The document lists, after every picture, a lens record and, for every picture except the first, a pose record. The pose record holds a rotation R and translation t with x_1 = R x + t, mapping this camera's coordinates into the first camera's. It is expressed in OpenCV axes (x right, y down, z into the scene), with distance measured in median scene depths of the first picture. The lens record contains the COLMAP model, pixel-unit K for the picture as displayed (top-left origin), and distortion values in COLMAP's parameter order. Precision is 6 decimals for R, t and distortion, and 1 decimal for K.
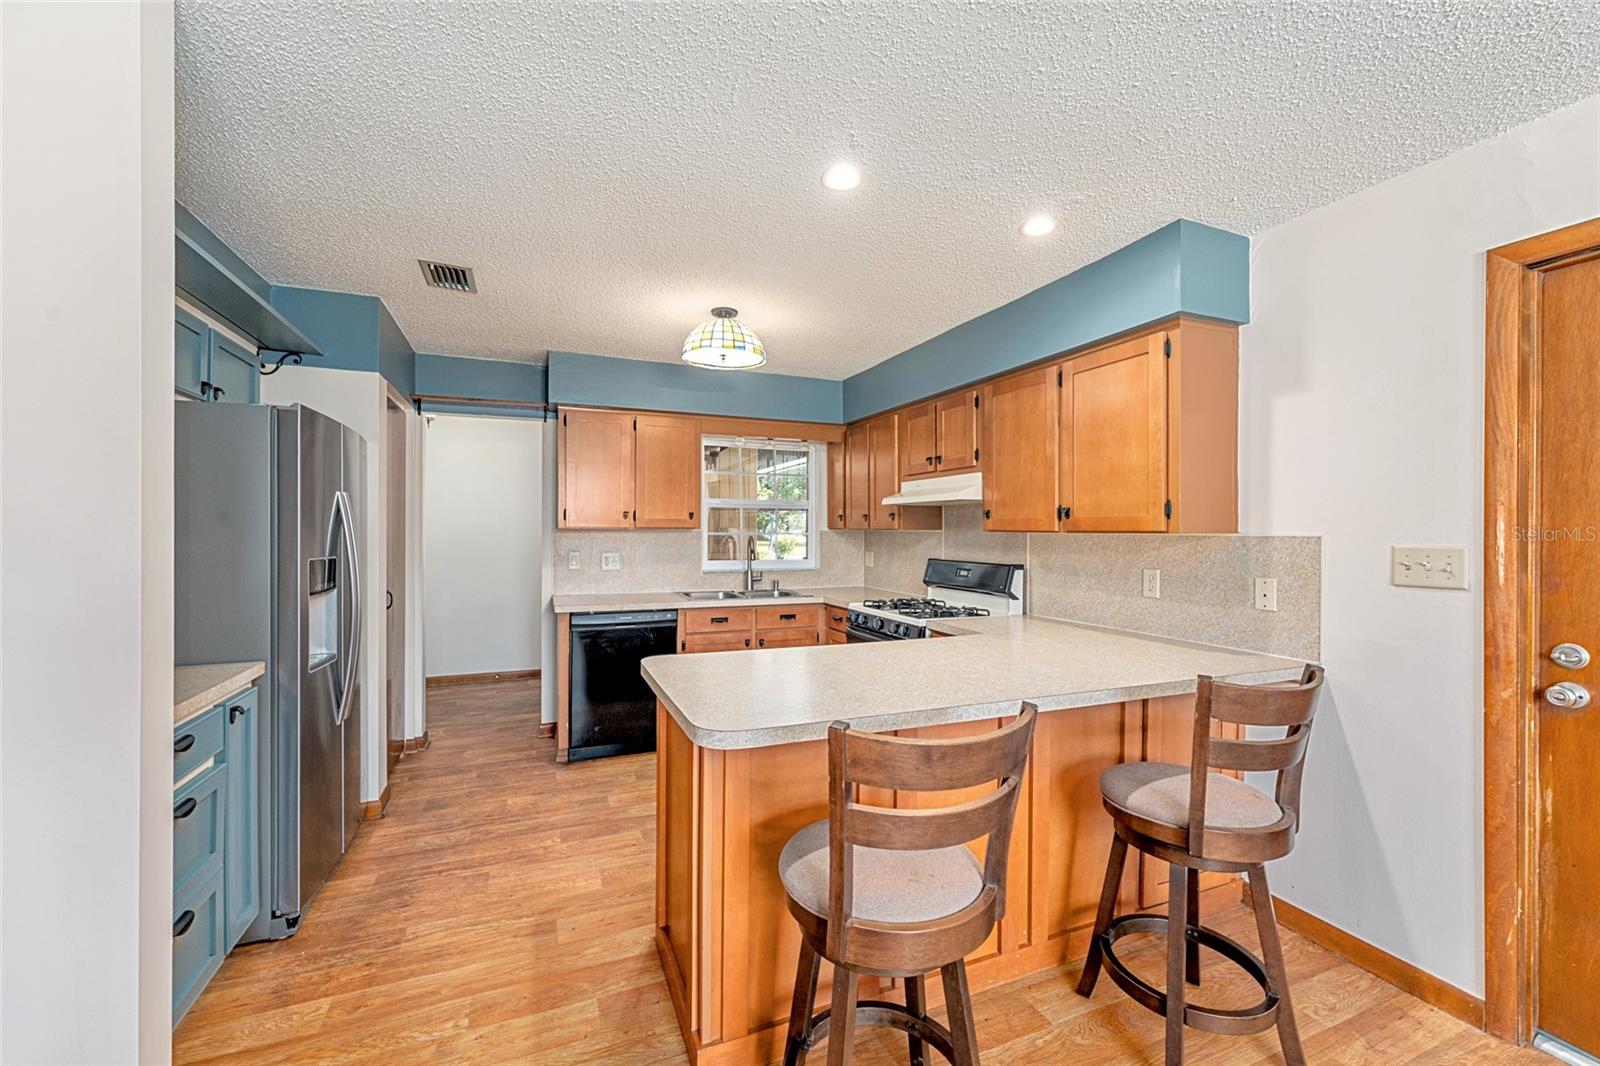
lens RADIAL K [[643.5, 0, 786.5], [0, 643.5, 530.2], [0, 0, 1]] dist [-0.000140, -0.000553]
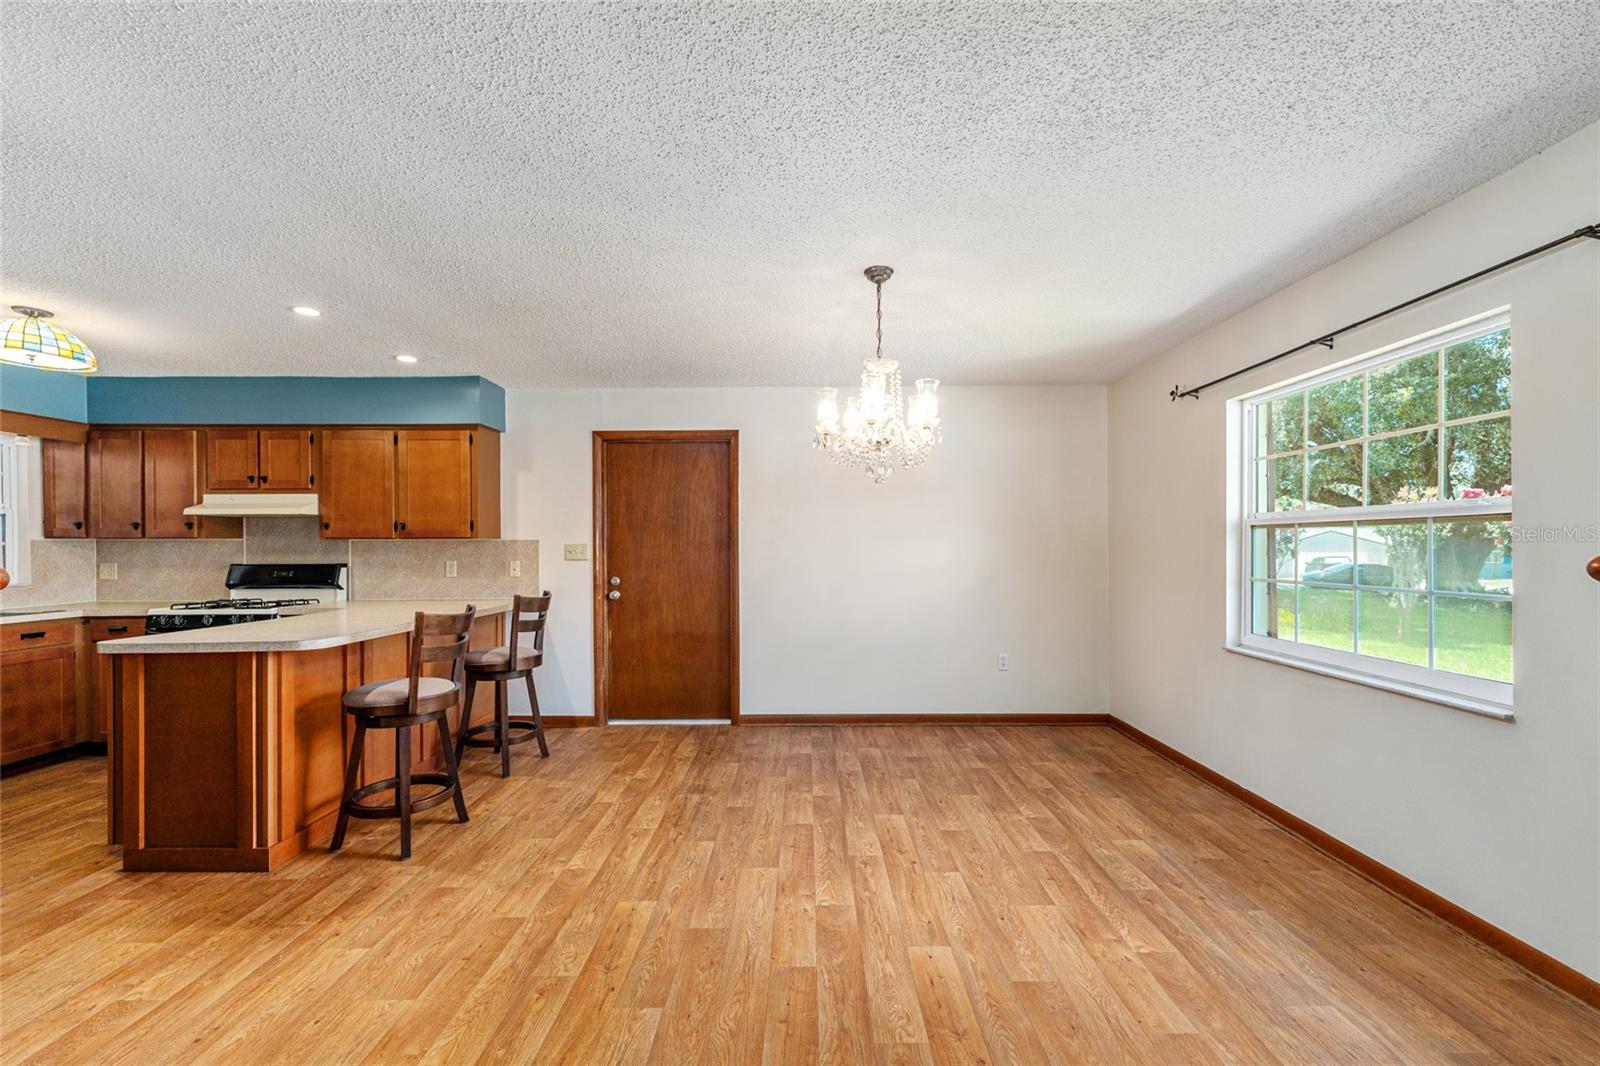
lens RADIAL K [[643.5, 0, 811.5], [0, 643.5, 542.5], [0, 0, 1]] dist [-0.000140, -0.000553]
pose [[0.375795, -0.003609, 0.926696, -0.490117], [0.006309, 0.999979, 0.001336, 0.012796], [-0.926681, 0.005344, 0.375810, -0.393844]]
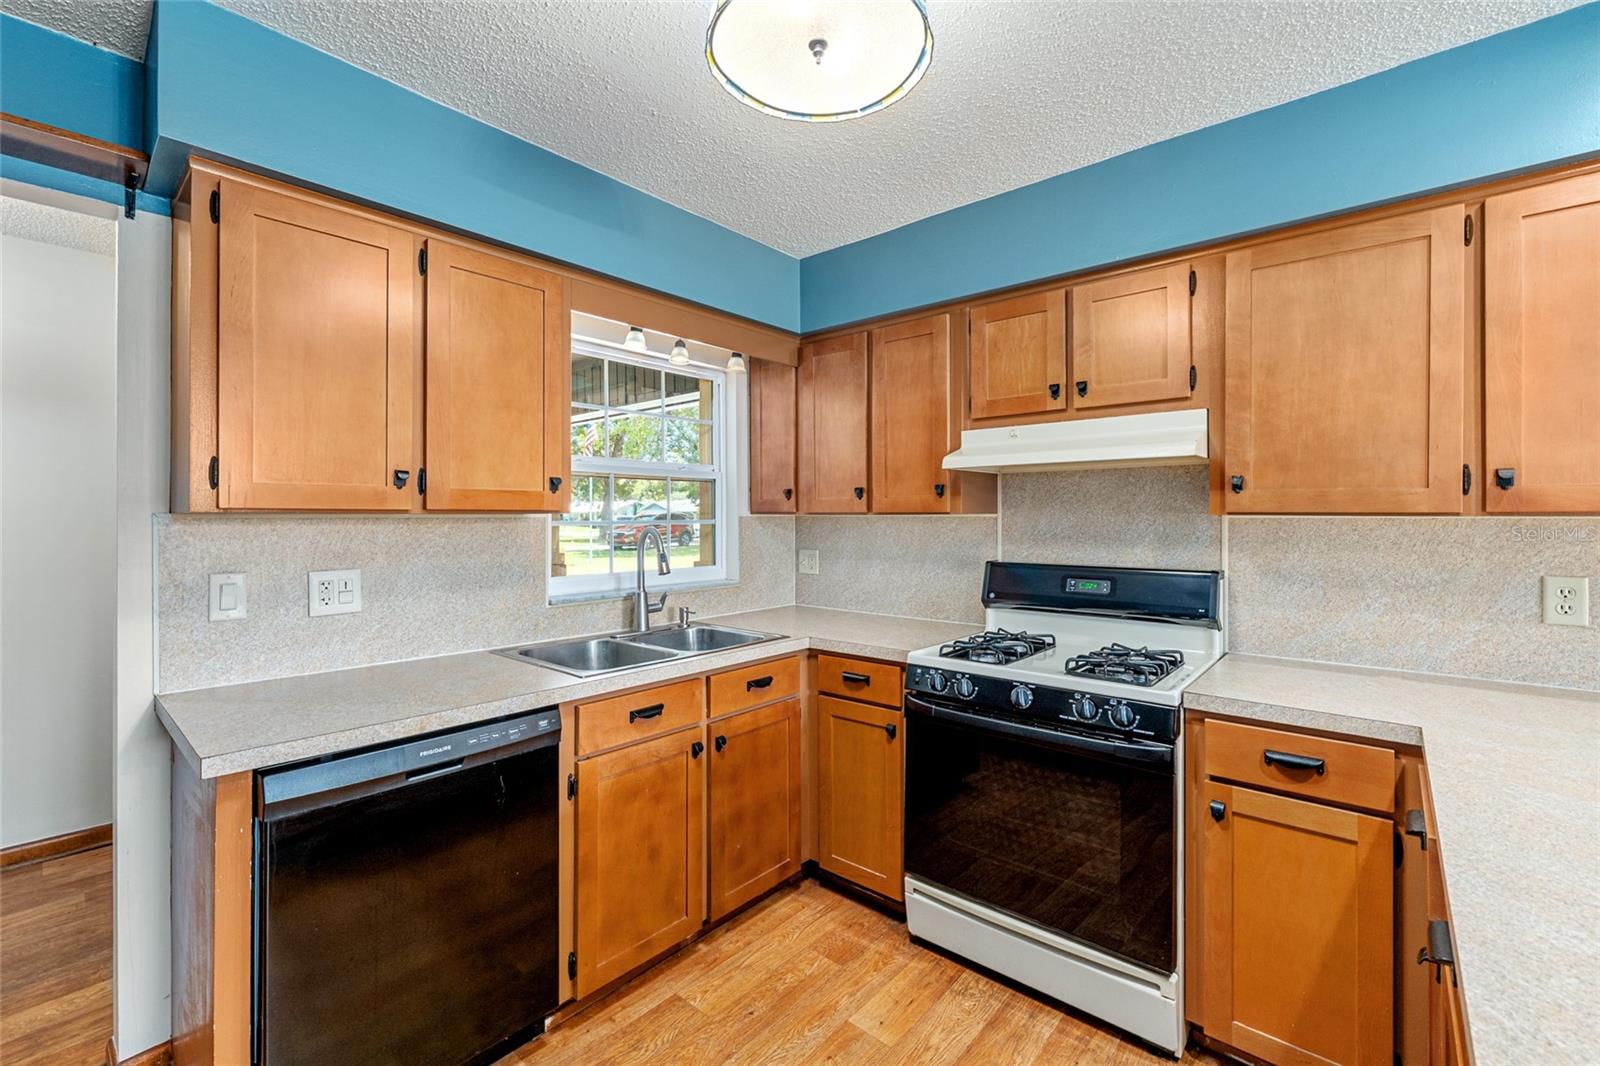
lens RADIAL K [[681.8, 0, 815.3], [0, 681.8, 525.9], [0, 0, 1]] dist [-0.021916, -0.000127]
pose [[0.887374, -0.010046, 0.460941, -0.243798], [0.004455, 0.999903, 0.013215, 0.001554], [-0.461029, -0.009673, 0.887332, 0.579652]]
